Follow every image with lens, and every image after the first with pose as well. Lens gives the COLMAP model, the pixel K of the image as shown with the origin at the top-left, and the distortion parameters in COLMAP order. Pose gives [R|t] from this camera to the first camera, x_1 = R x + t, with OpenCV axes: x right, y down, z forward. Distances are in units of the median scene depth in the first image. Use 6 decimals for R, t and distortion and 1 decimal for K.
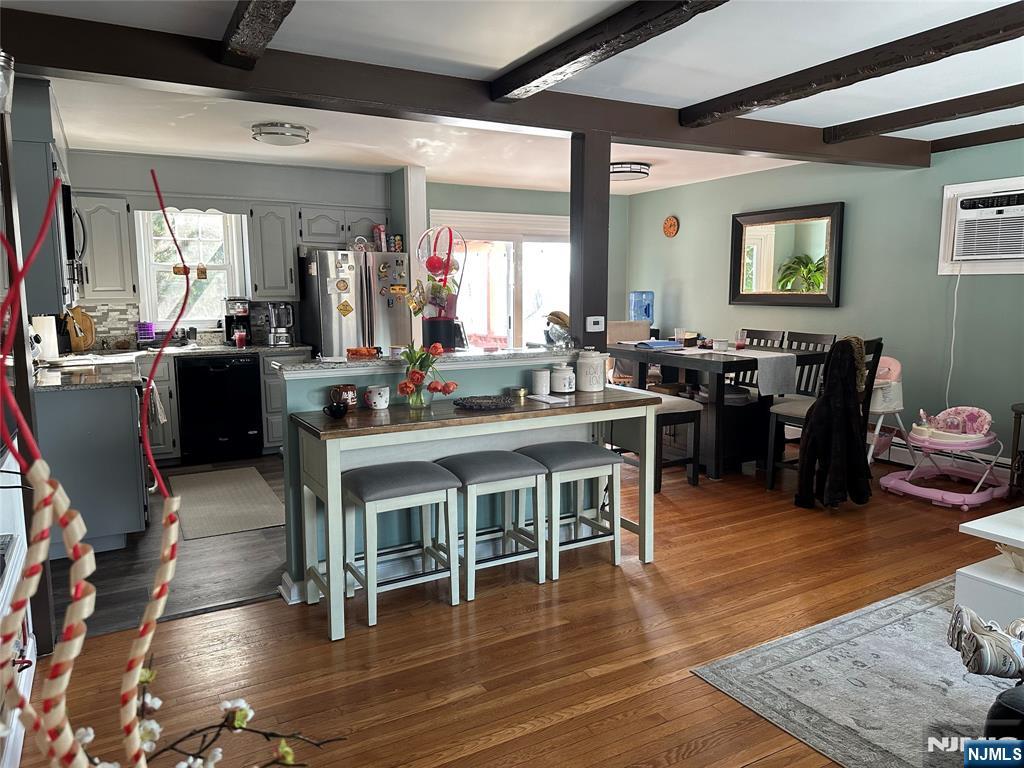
lens RADIAL K [[707.9, 0, 490.5], [0, 707.9, 391.7], [0, 0, 1]] dist [0.002954, -0.036374]
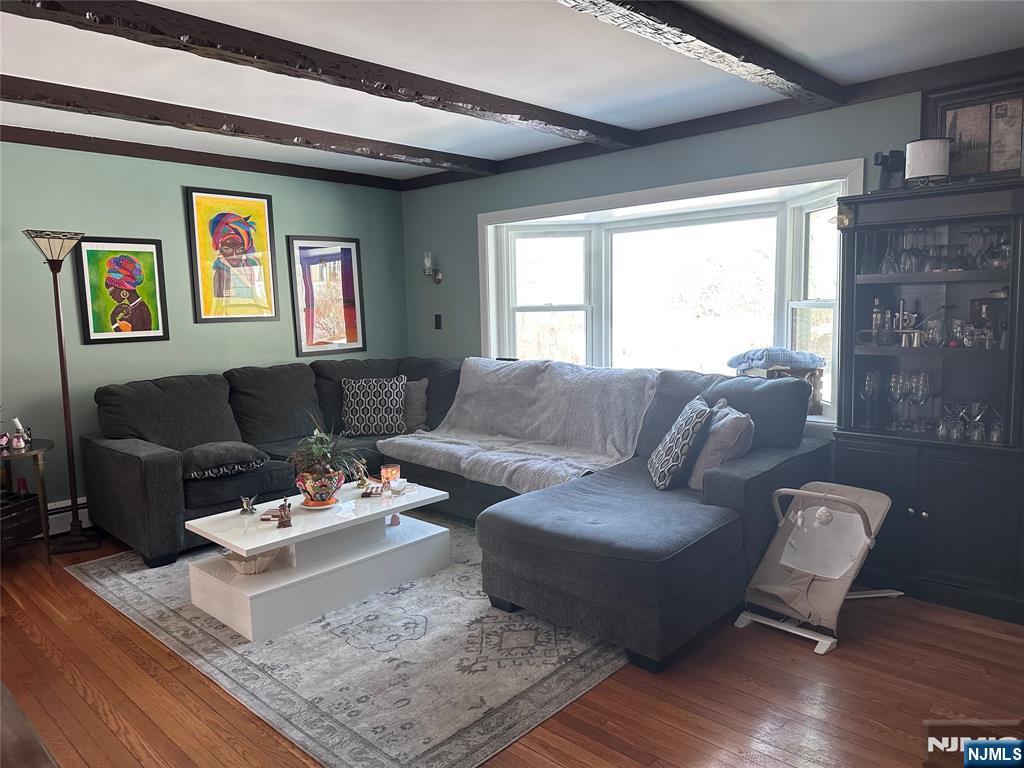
lens RADIAL K [[718.6, 0, 512.0], [0, 718.6, 384.0], [0, 0, 1]] dist [0.088046, -0.106930]
pose [[-0.312759, -0.089864, 0.945572, -0.230522], [0.158945, 0.976525, 0.145378, -0.074341], [-0.936439, 0.195762, -0.291134, 0.546772]]
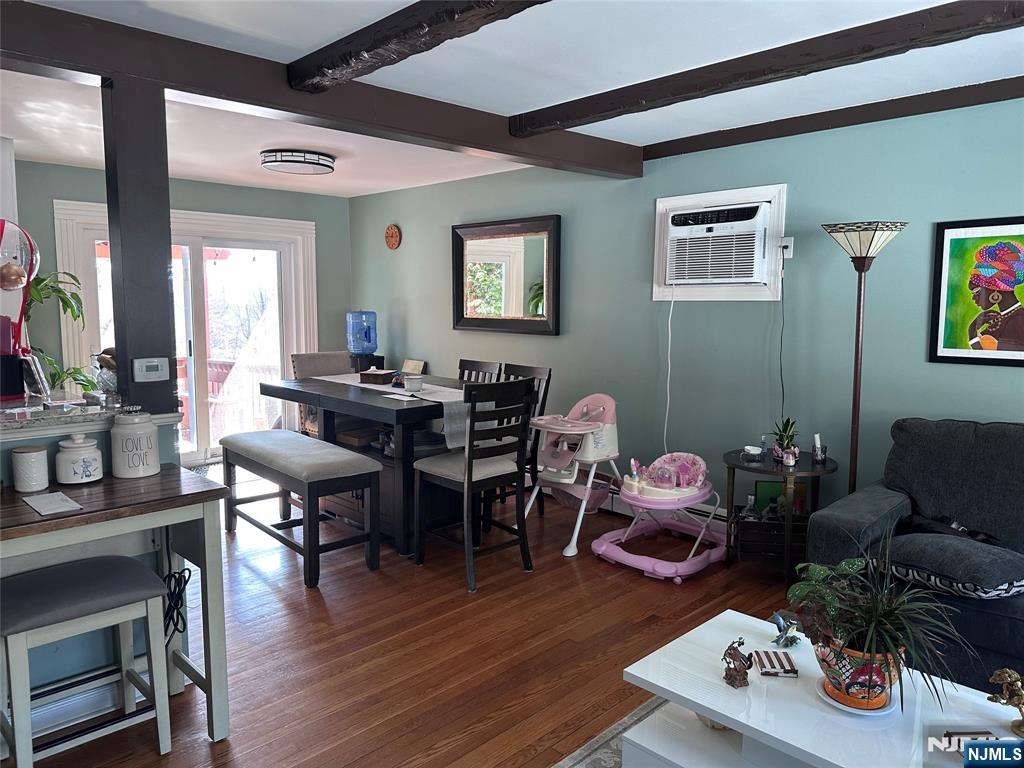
lens RADIAL K [[718.6, 0, 512.0], [0, 718.6, 384.0], [0, 0, 1]] dist [0.088046, -0.106930]
pose [[0.957009, -0.017799, 0.289511, 0.218586], [0.026951, 0.999254, -0.027657, -0.044023], [-0.288803, 0.034271, 0.956775, 0.204167]]
